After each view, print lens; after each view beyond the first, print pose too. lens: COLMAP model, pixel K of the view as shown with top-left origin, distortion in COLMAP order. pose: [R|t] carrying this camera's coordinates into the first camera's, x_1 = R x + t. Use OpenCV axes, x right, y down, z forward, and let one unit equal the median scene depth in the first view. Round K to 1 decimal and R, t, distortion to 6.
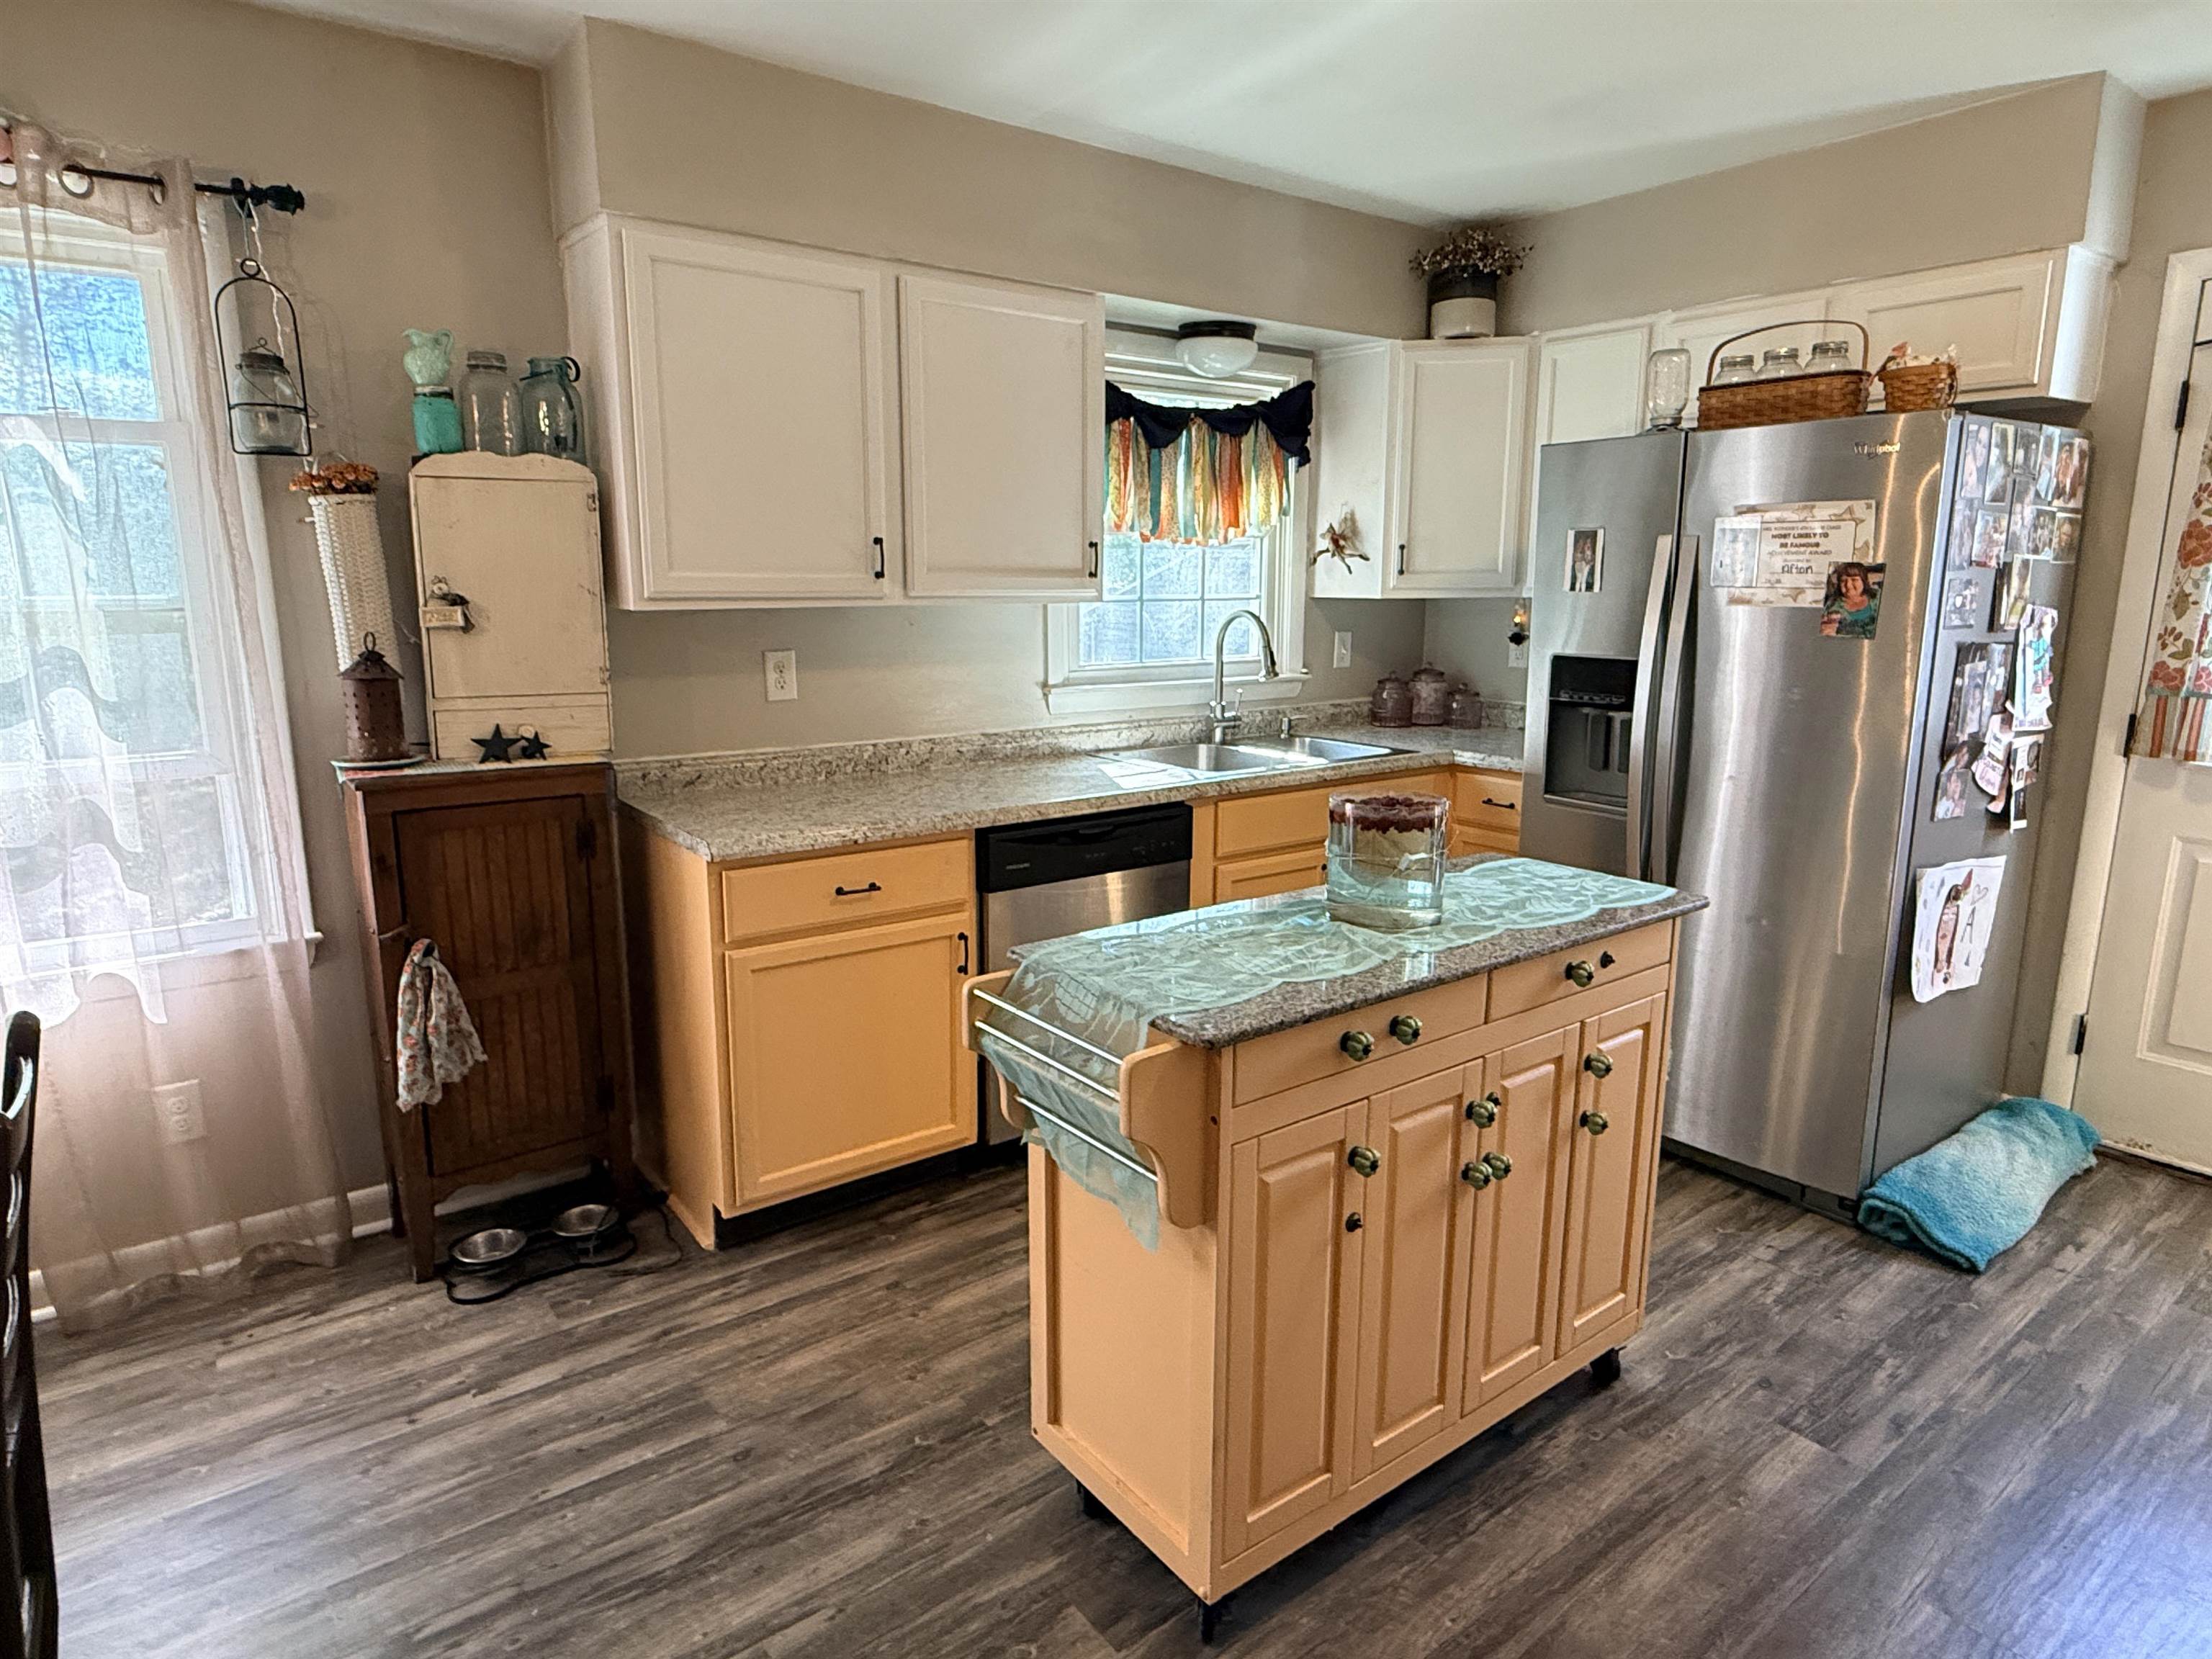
lens RADIAL K [[1255.8, 0, 1089.4], [0, 1255.8, 822.2], [0, 0, 1]] dist [-0.002439, 0.003399]
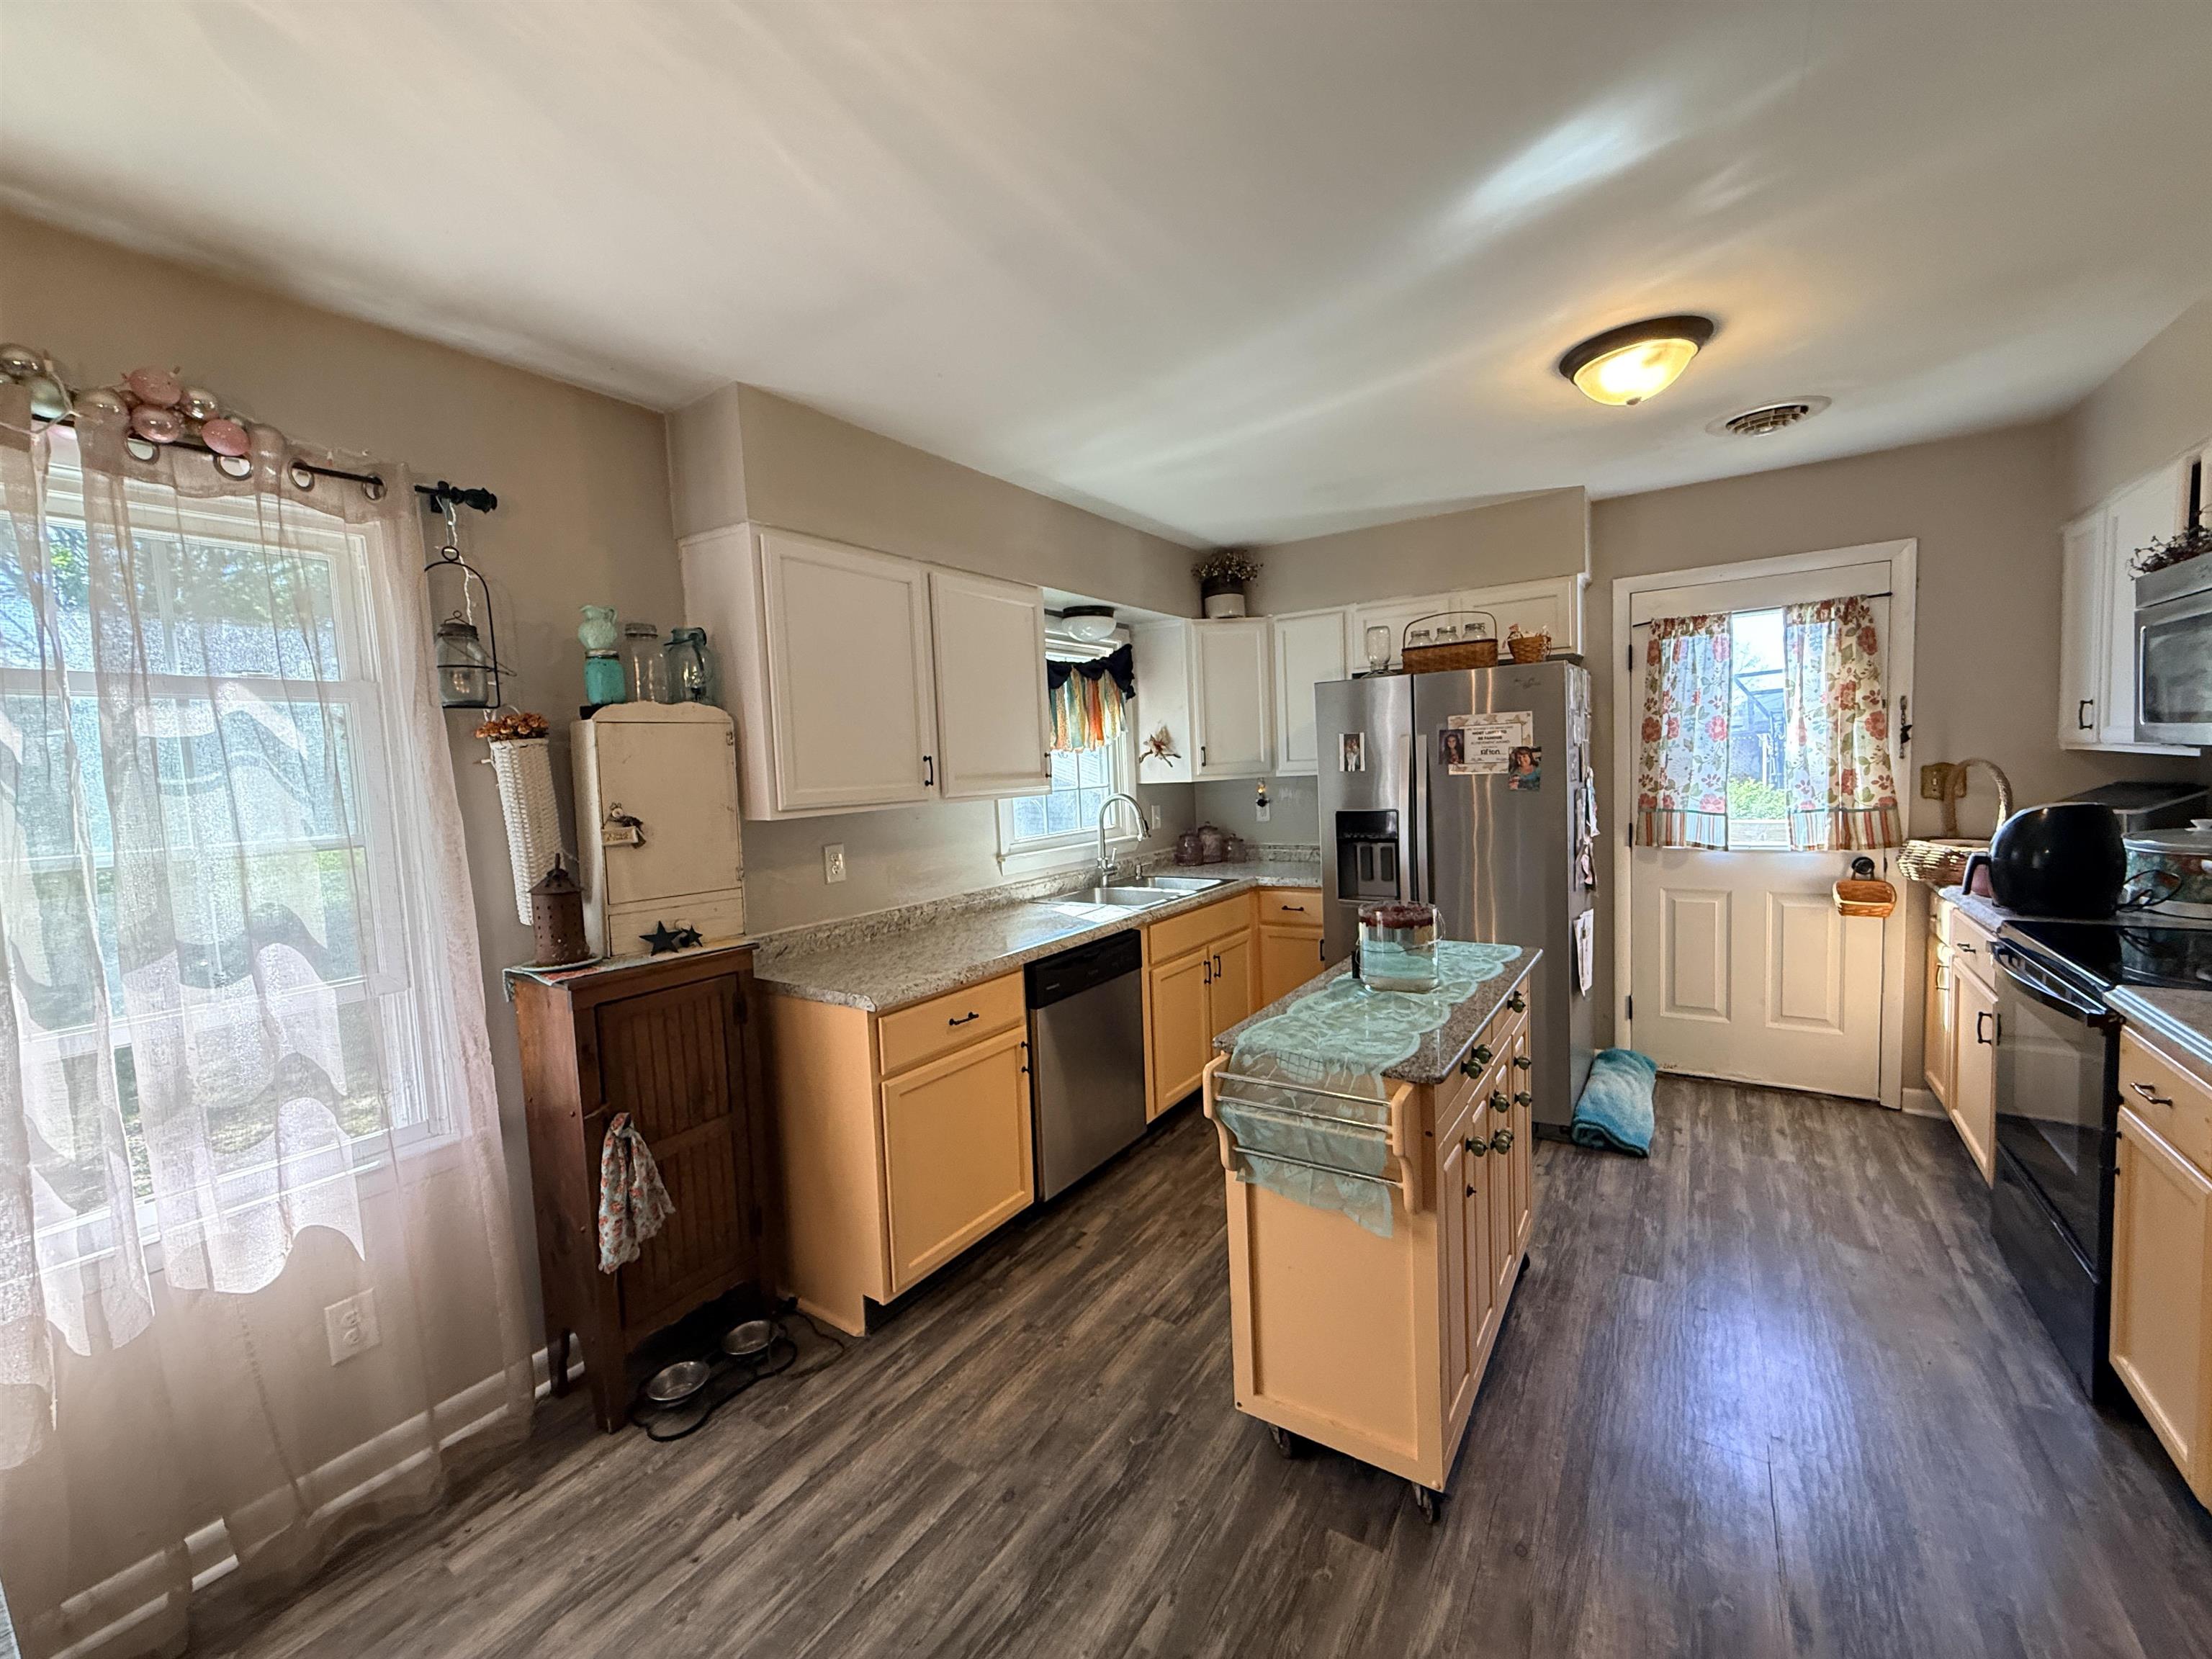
lens RADIAL K [[881.5, 0, 1100.5], [0, 881.5, 829.7], [0, 0, 1]] dist [0.000257, 0.000159]
pose [[0.942574, -0.068973, 0.326797, -0.335701], [0.109841, 0.988034, -0.108280, -0.026260], [-0.315418, 0.137958, 0.938871, 0.059909]]
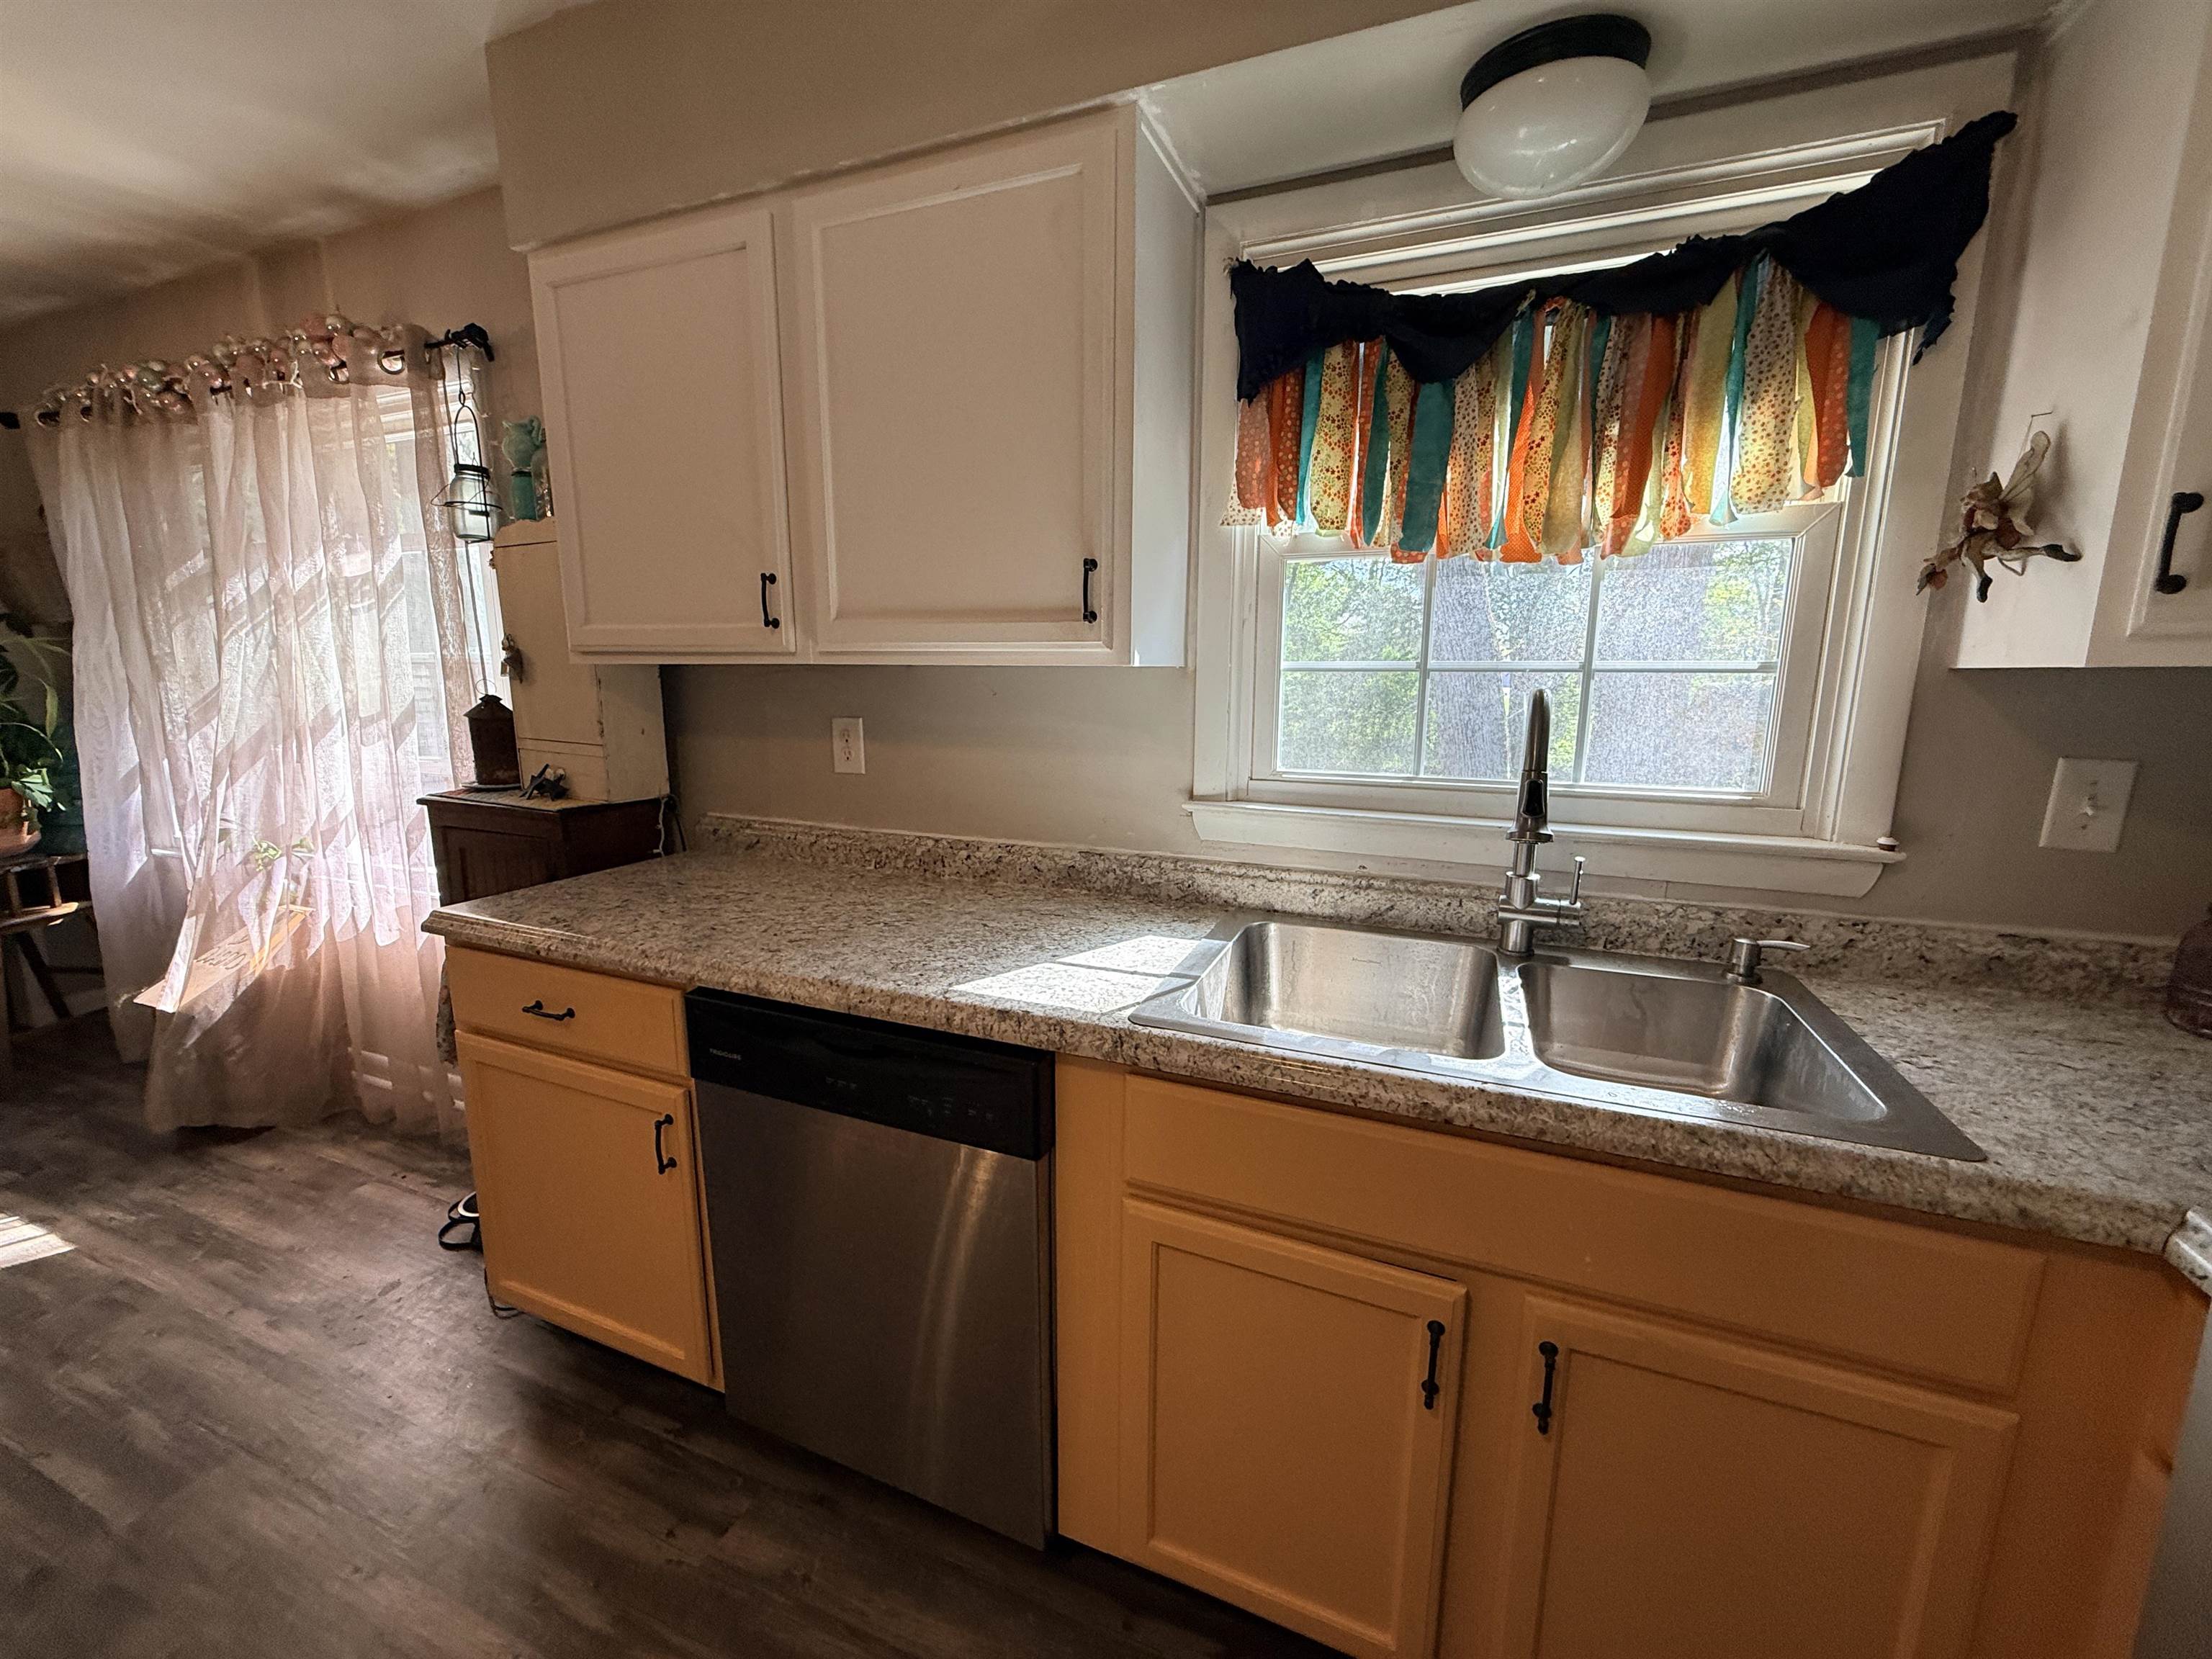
lens RADIAL K [[881.5, 0, 1098.1], [0, 881.5, 829.5], [0, 0, 1]] dist [0.000257, 0.000159]
pose [[0.519938, 0.157378, -0.839581, 0.448520], [-0.169171, 0.982385, 0.079382, -0.163191], [0.837285, 0.100759, 0.537403, 0.972026]]
